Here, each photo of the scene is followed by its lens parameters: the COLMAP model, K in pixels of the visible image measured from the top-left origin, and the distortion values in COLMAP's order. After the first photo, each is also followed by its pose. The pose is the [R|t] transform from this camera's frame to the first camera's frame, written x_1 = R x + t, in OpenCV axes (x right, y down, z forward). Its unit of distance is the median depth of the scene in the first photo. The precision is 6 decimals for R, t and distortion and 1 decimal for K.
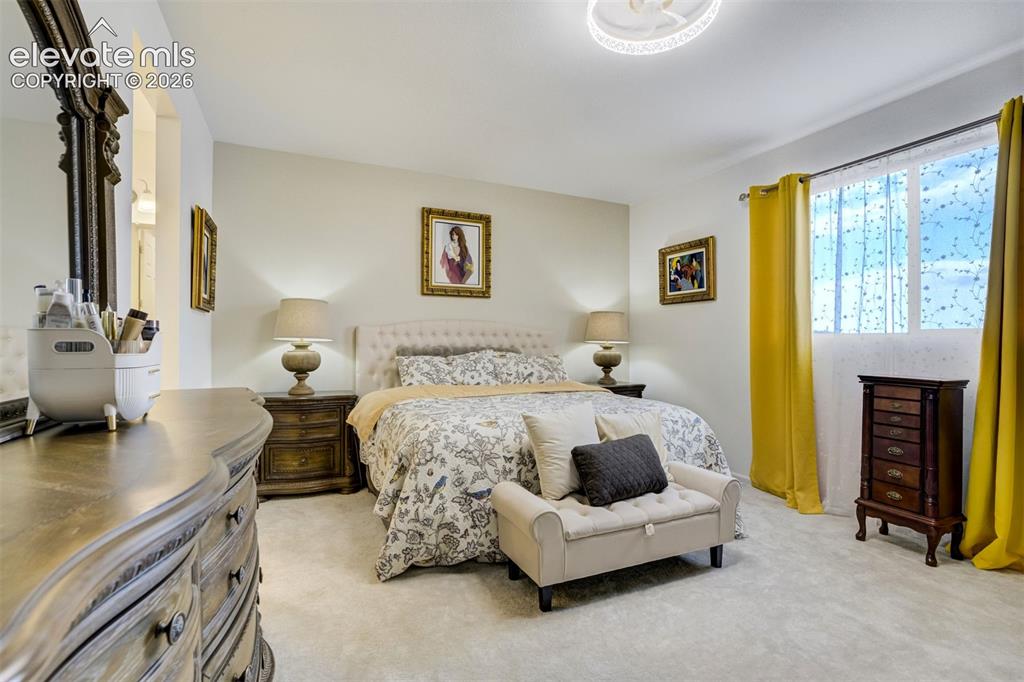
lens RADIAL K [[475.9, 0, 509.6], [0, 475.9, 346.1], [0, 0, 1]] dist [-0.042006, 0.015641]
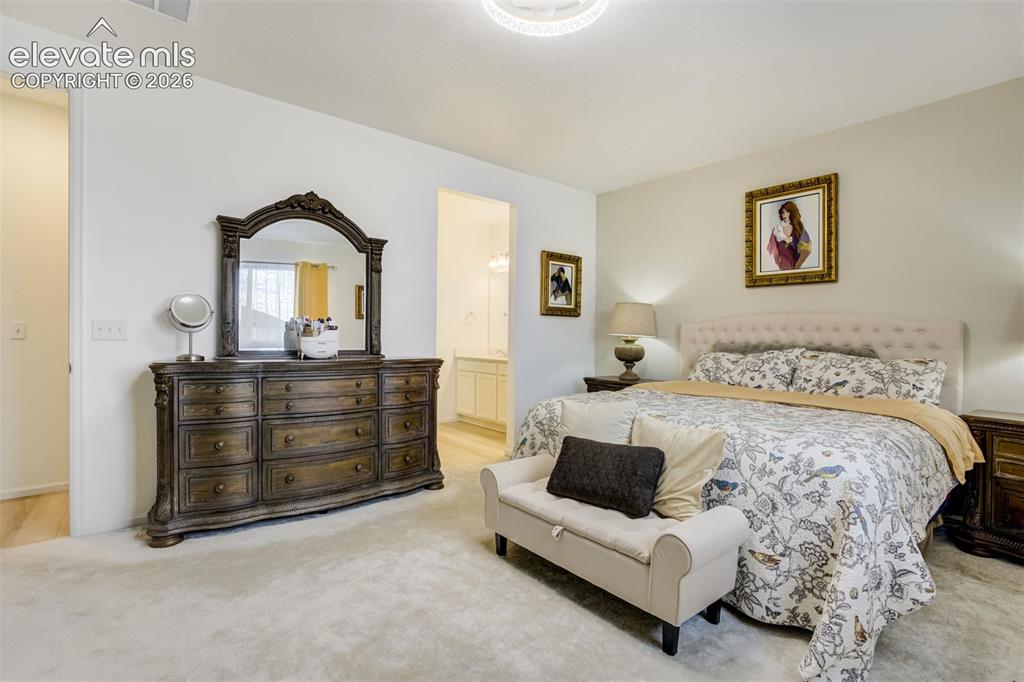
lens RADIAL K [[475.9, 0, 510.5], [0, 475.9, 339.3], [0, 0, 1]] dist [-0.042006, 0.015641]
pose [[0.279819, 0.006118, -0.960033, 0.568591], [-0.021390, 0.999771, 0.000137, 0.003008], [0.959814, 0.020497, 0.279886, 0.306496]]
